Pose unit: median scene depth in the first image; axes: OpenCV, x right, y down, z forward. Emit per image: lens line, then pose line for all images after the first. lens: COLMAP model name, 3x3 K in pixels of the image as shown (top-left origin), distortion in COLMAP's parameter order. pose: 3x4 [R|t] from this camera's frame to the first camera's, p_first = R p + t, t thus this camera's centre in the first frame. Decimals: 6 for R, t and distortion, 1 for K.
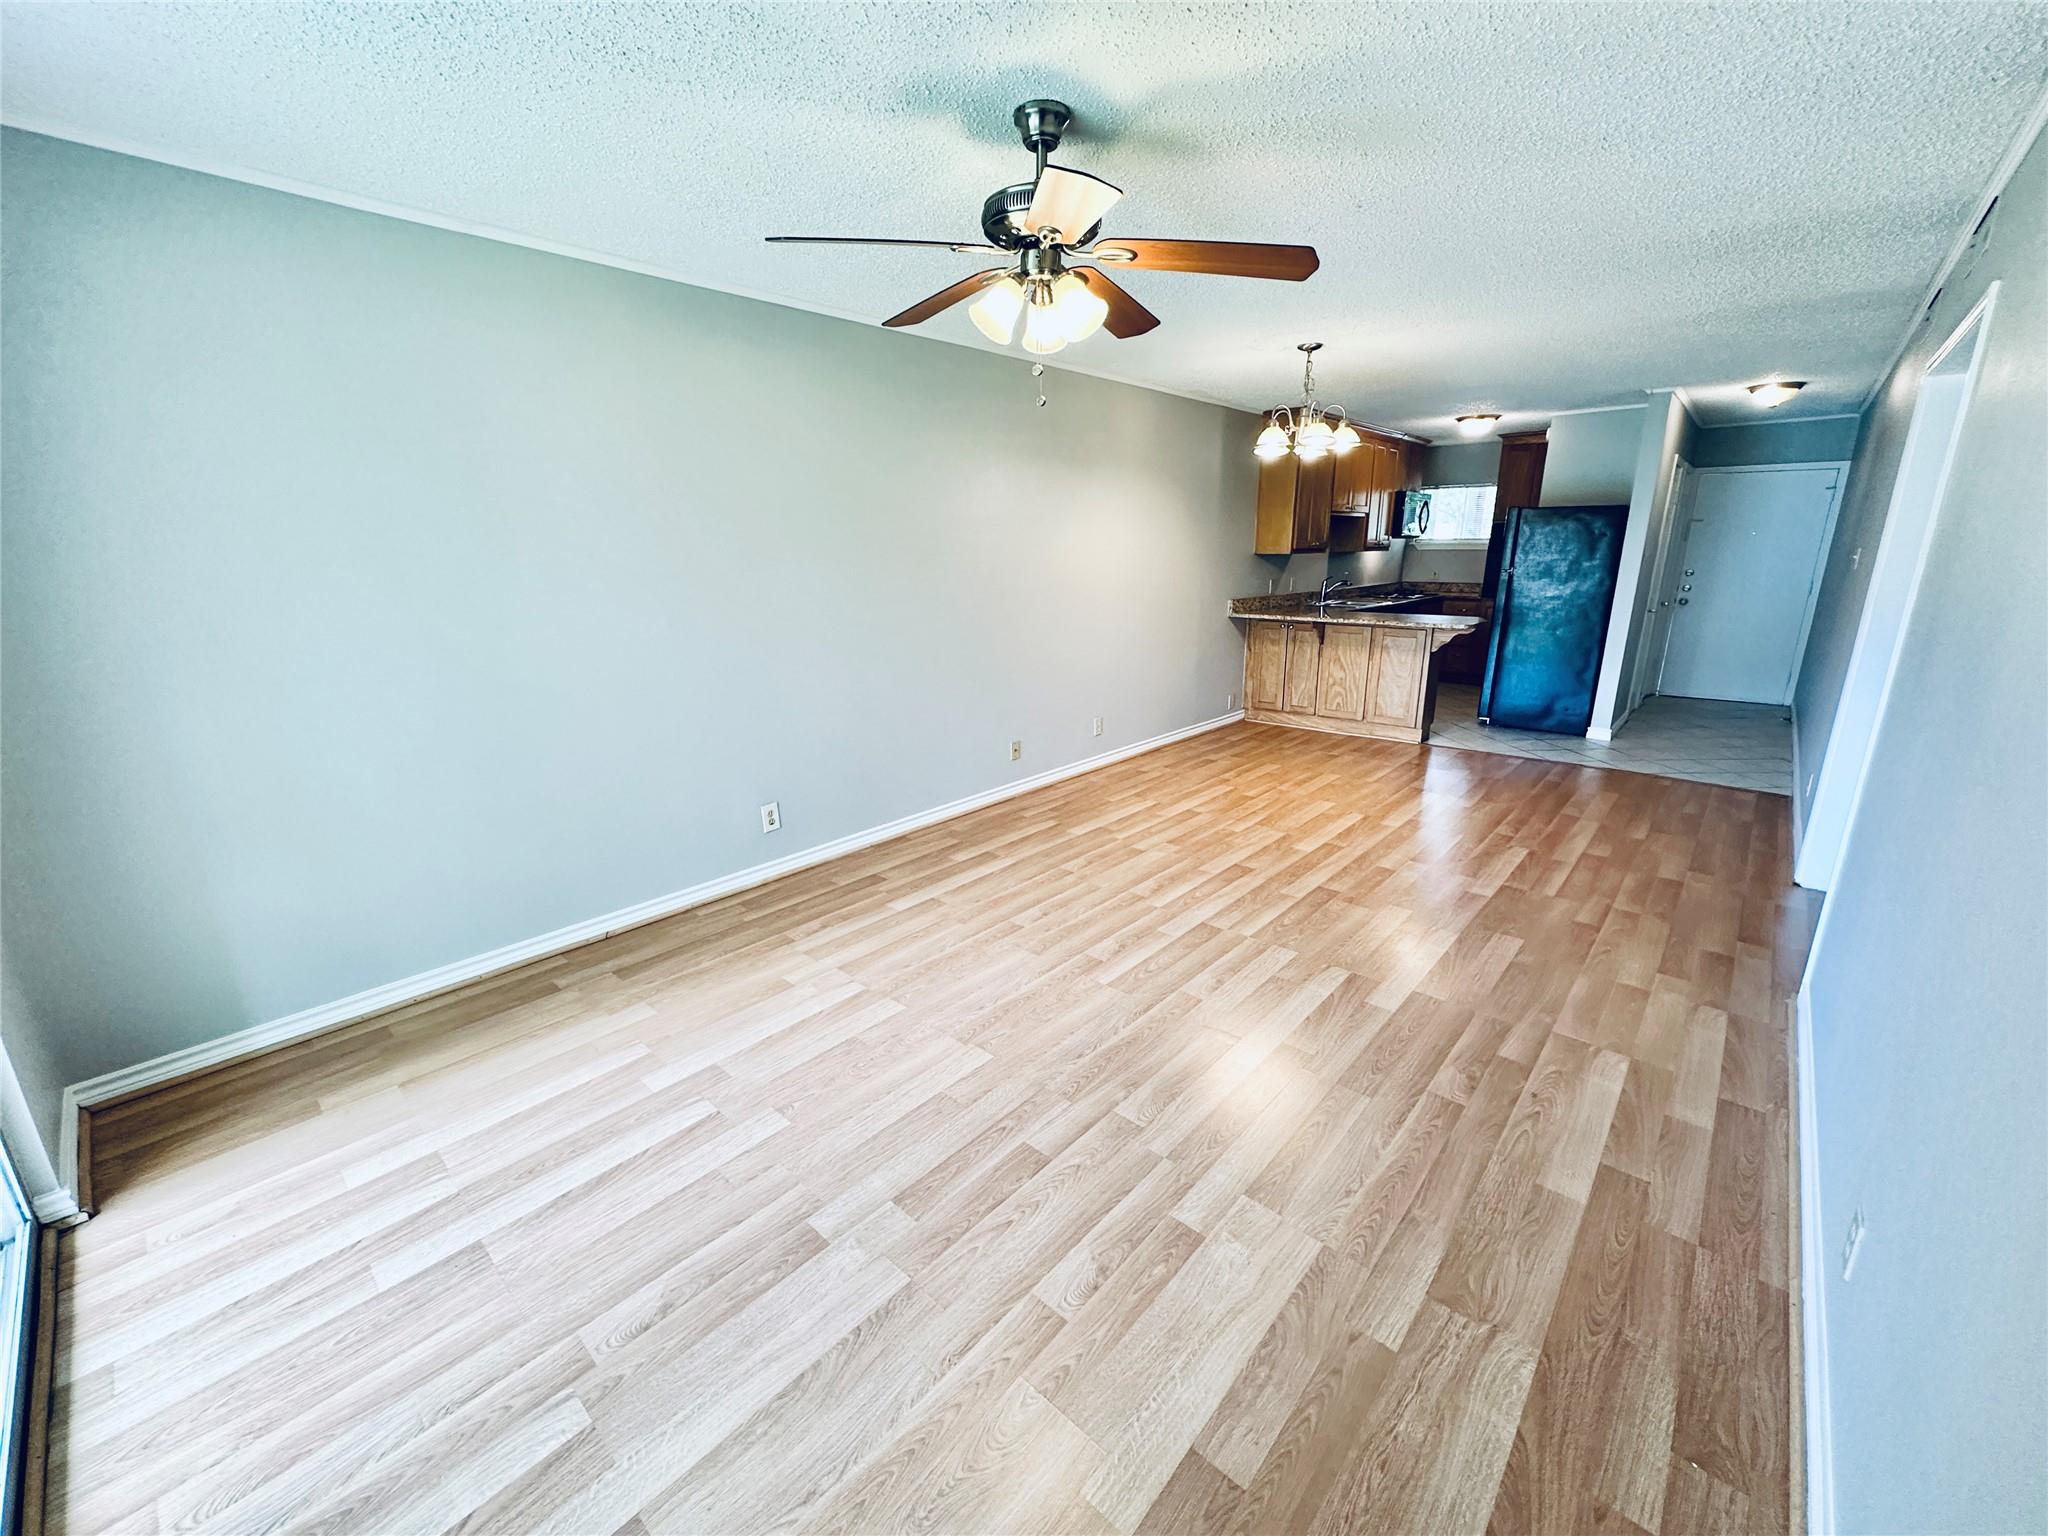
lens RADIAL K [[814.5, 0, 1028.9], [0, 814.5, 756.6], [0, 0, 1]] dist [-0.004172, 0.001388]
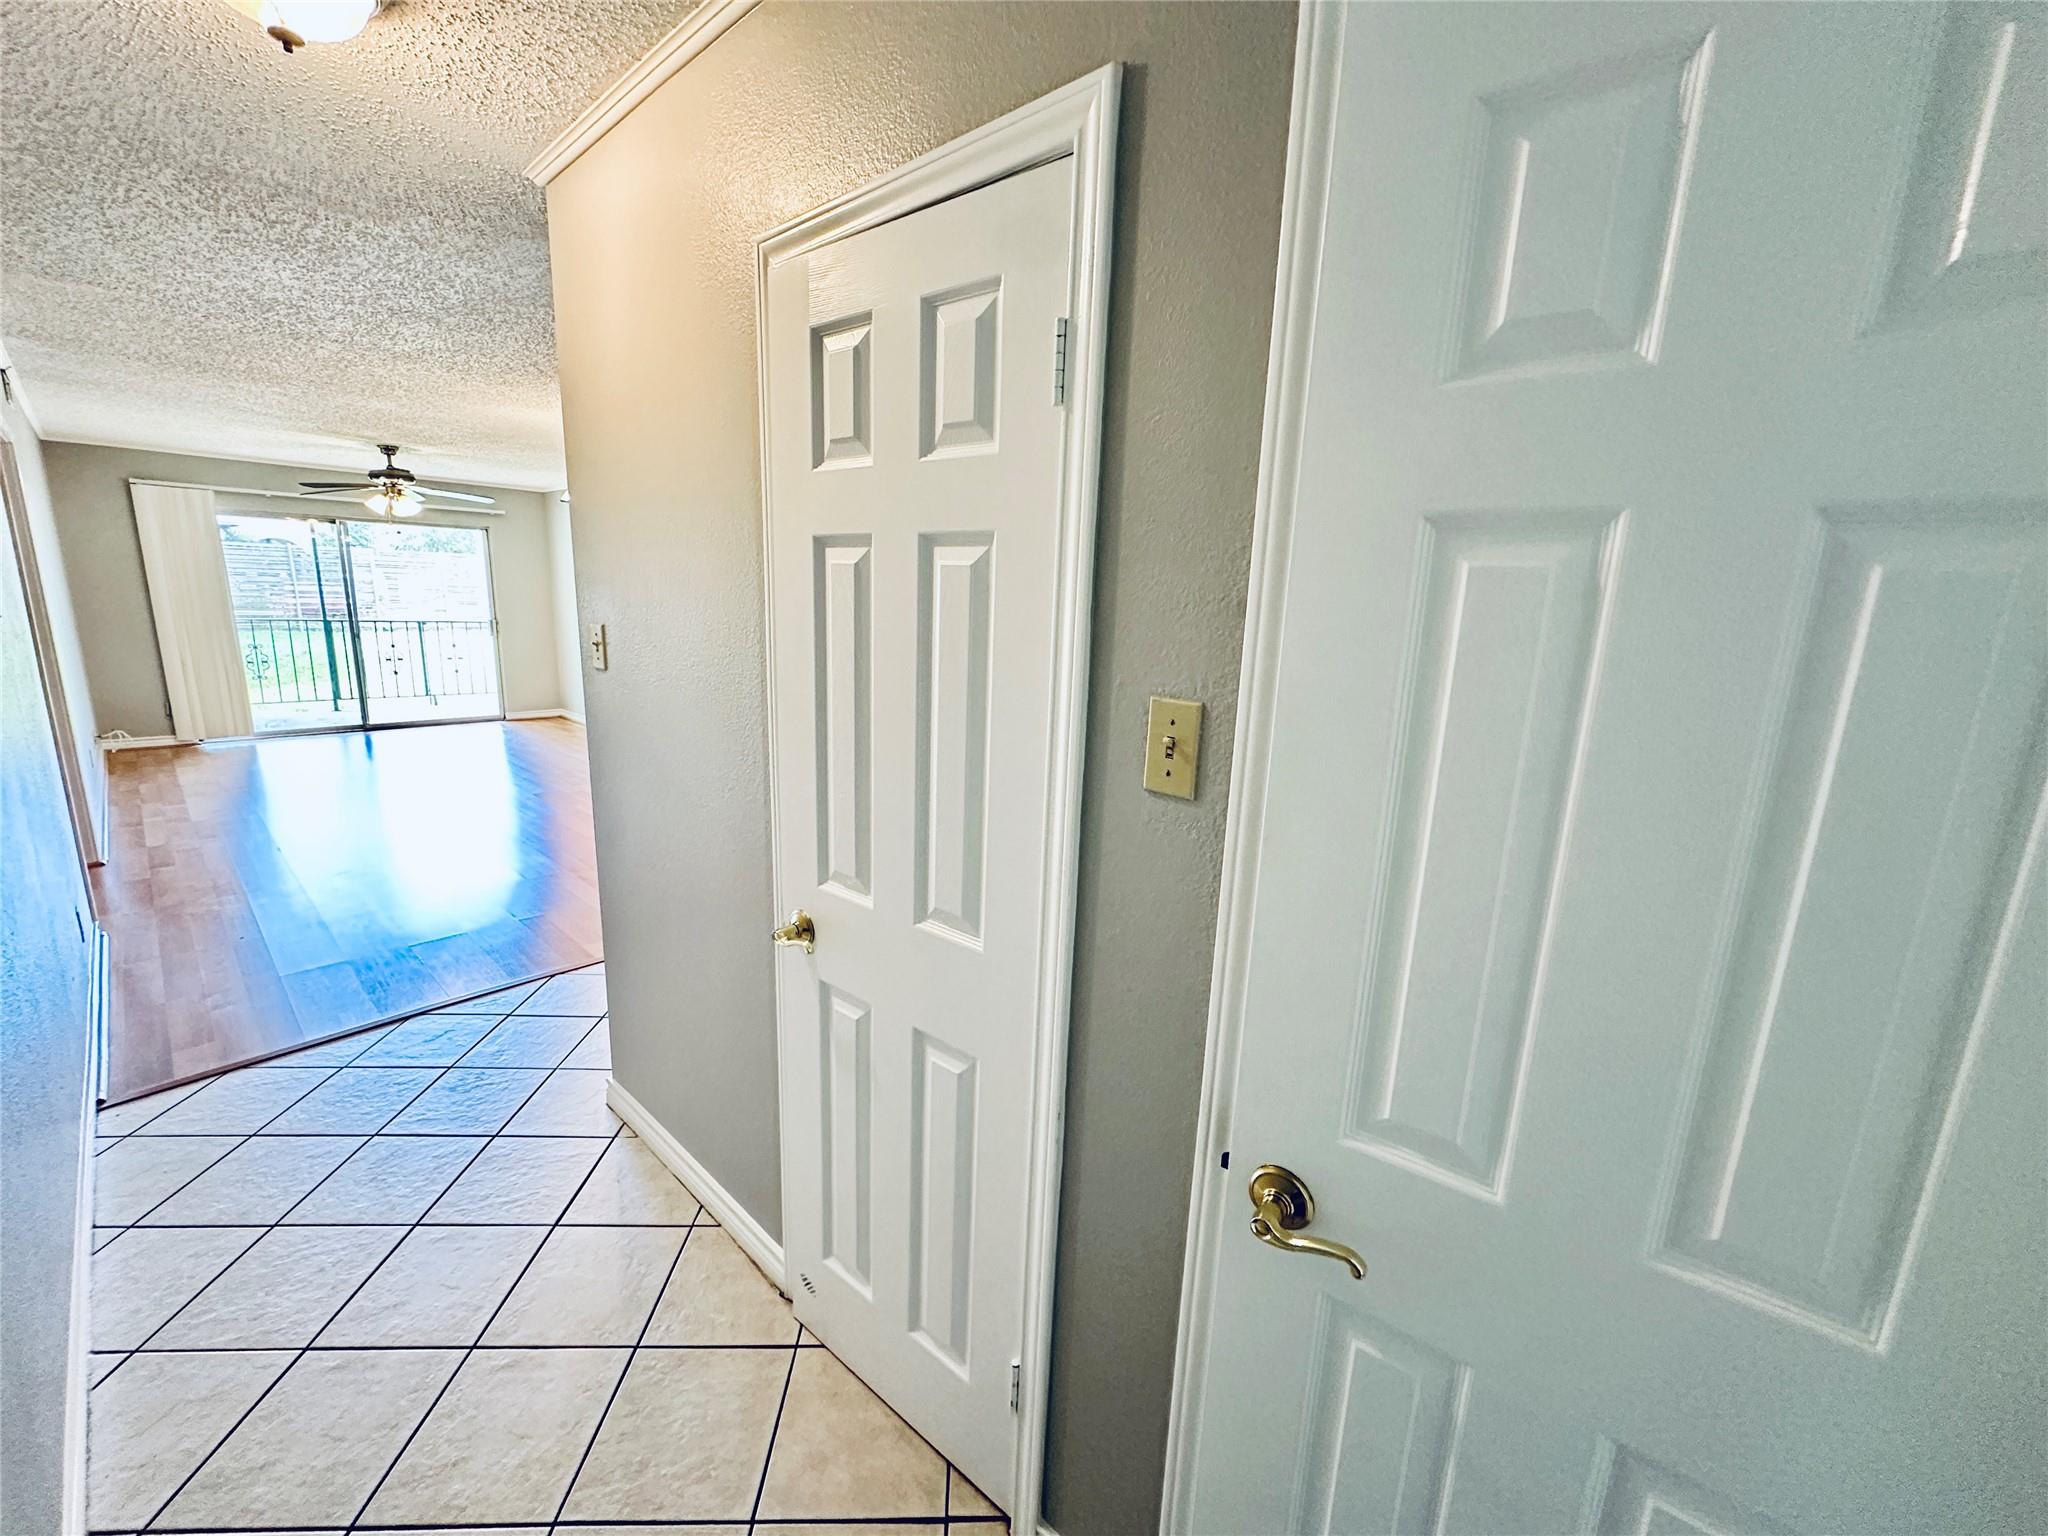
lens RADIAL K [[814.5, 0, 1023.7], [0, 814.5, 766.0], [0, 0, 1]] dist [-0.004172, 0.001388]
pose [[-0.008170, 0.212499, -0.977127, 1.655898], [-0.287868, 0.935294, 0.205808, -0.485702], [0.957635, 0.282965, 0.053531, 1.755011]]
